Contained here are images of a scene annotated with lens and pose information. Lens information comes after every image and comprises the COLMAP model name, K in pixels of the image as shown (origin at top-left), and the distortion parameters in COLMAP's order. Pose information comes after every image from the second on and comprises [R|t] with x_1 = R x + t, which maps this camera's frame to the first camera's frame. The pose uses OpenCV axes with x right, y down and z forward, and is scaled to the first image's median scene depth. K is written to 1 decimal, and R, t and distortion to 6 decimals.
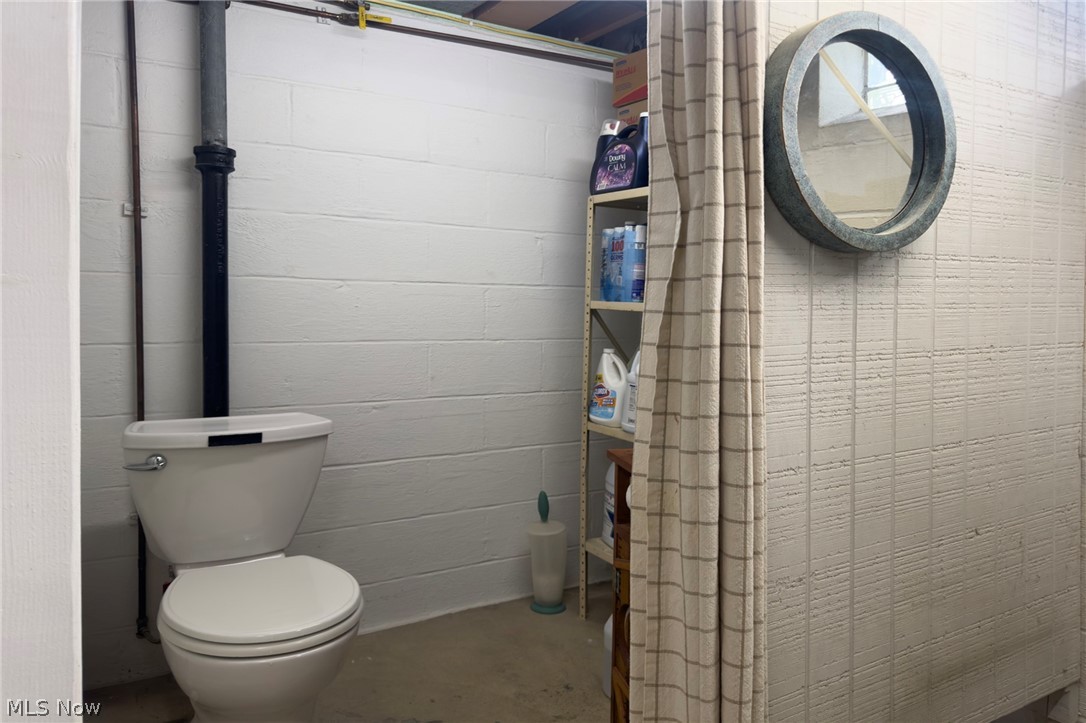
lens RADIAL K [[765.5, 0, 542.5], [0, 765.5, 324.9], [0, 0, 1]] dist [0.001168, 0.000062]
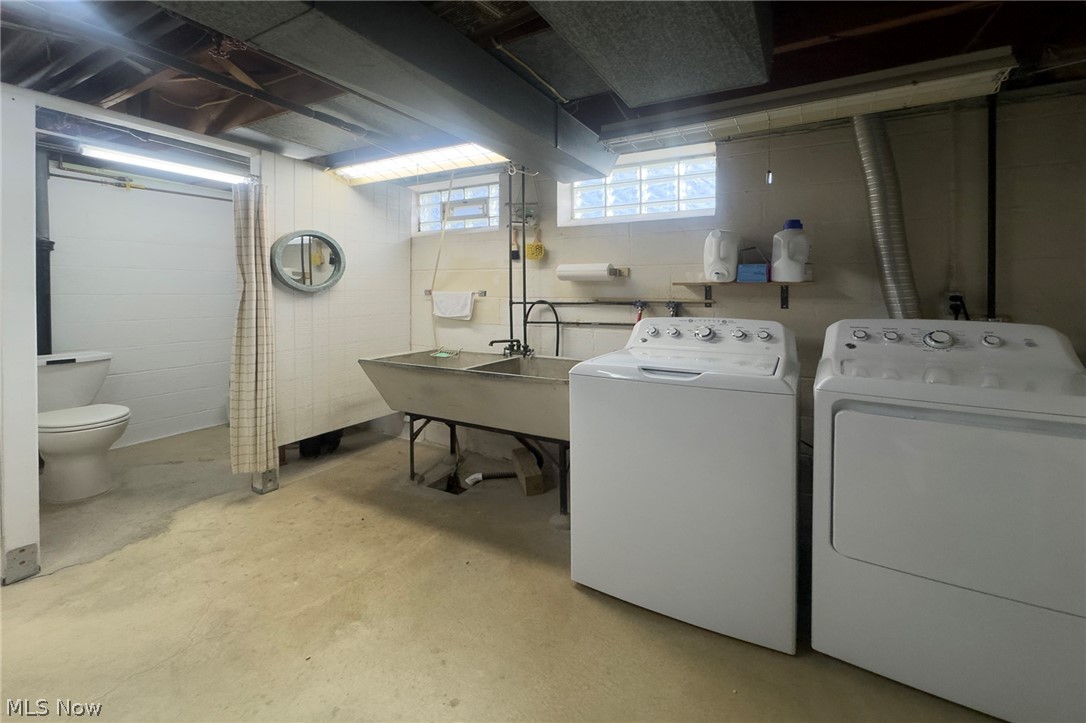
lens RADIAL K [[424.5, 0, 544.0], [0, 424.5, 296.5], [0, 0, 1]] dist [0.000183, 0.000127]
pose [[0.853942, -0.009070, 0.520289, 0.292136], [0.020555, 0.999656, -0.016311, -0.012778], [-0.519962, 0.024623, 0.853834, -1.293614]]
